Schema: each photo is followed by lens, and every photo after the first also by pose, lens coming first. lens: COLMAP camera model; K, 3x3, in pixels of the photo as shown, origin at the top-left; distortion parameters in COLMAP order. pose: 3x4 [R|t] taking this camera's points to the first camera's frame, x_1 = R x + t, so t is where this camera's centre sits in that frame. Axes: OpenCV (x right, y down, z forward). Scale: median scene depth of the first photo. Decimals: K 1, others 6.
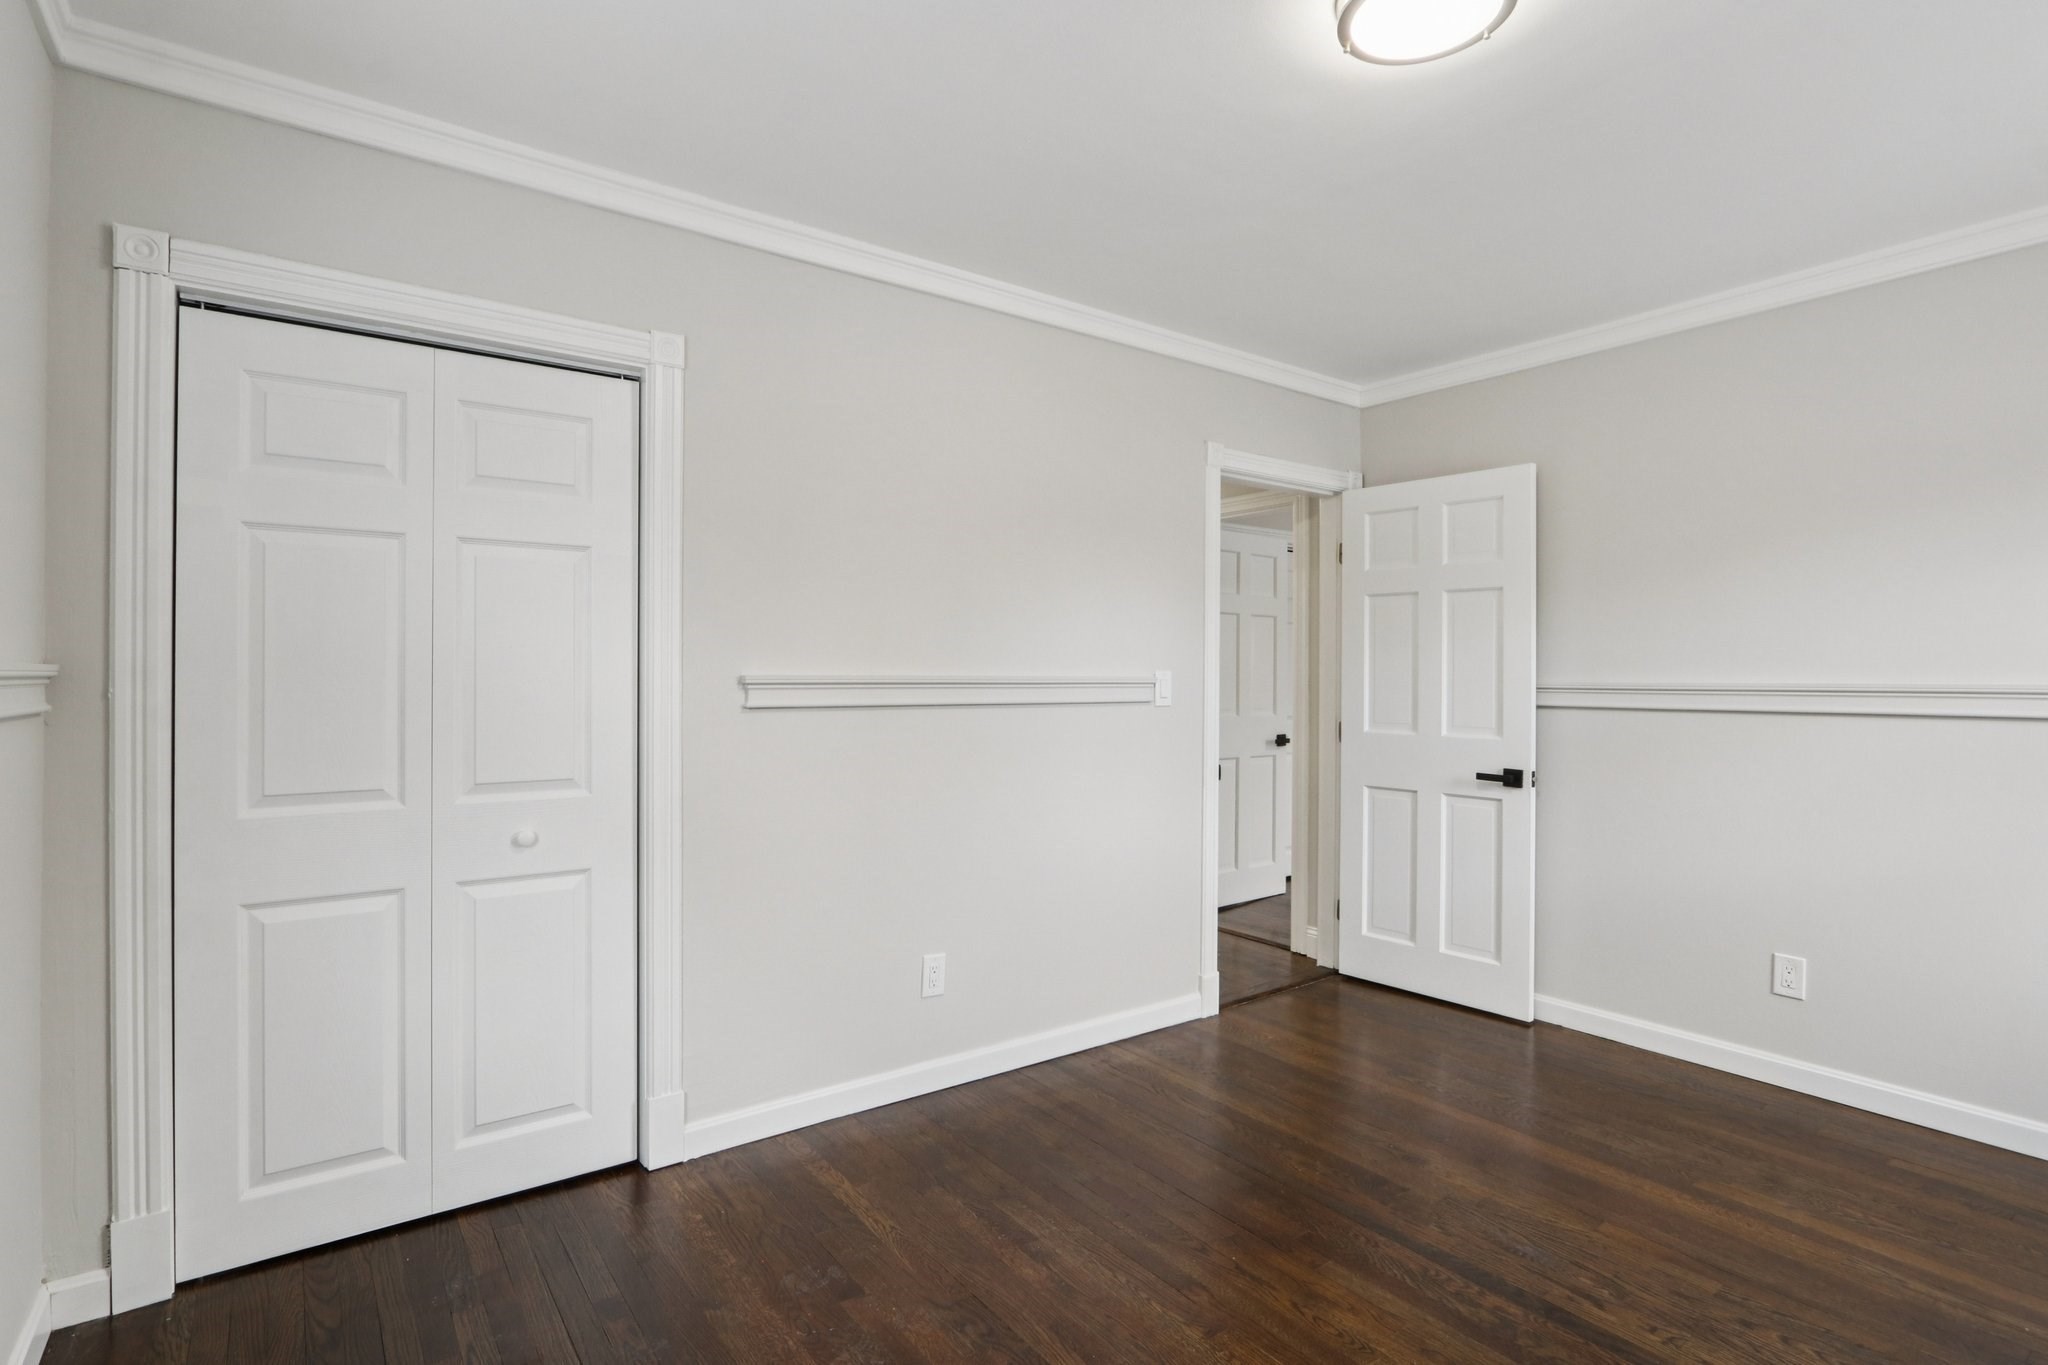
lens RADIAL K [[1002.0, 0, 1011.1], [0, 1002.0, 677.9], [0, 0, 1]] dist [-0.014756, 0.000844]
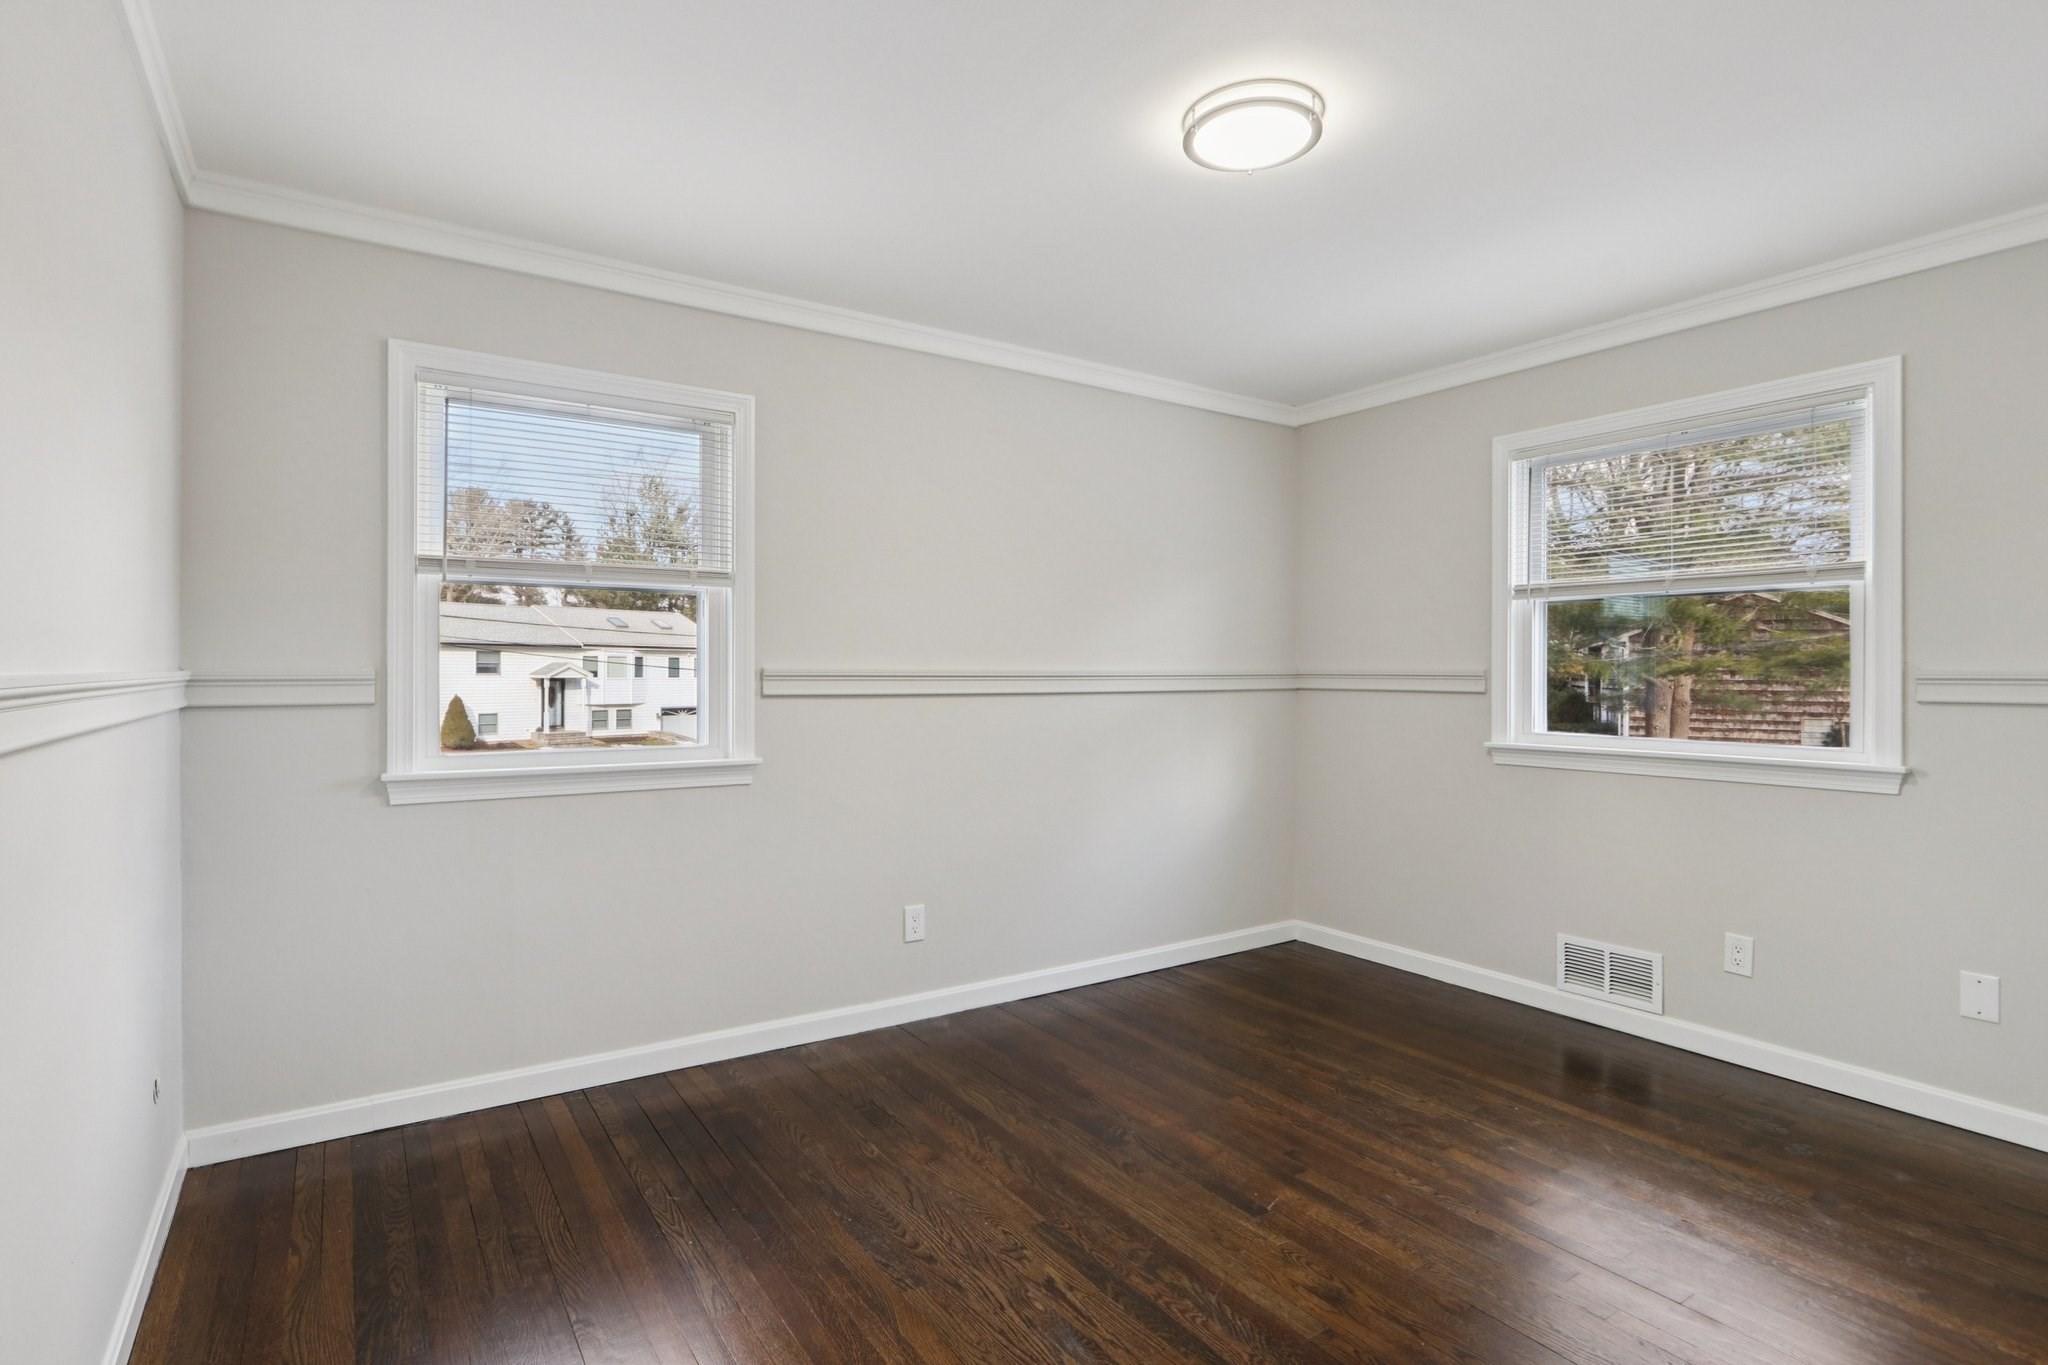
lens RADIAL K [[1002.0, 0, 1023.1], [0, 1002.0, 678.2], [0, 0, 1]] dist [-0.014756, 0.000844]
pose [[-0.999454, -0.011882, 0.030818, 0.587008], [-0.011831, 0.999928, 0.001818, 0.010881], [-0.030838, 0.001453, -0.999523, 1.995811]]
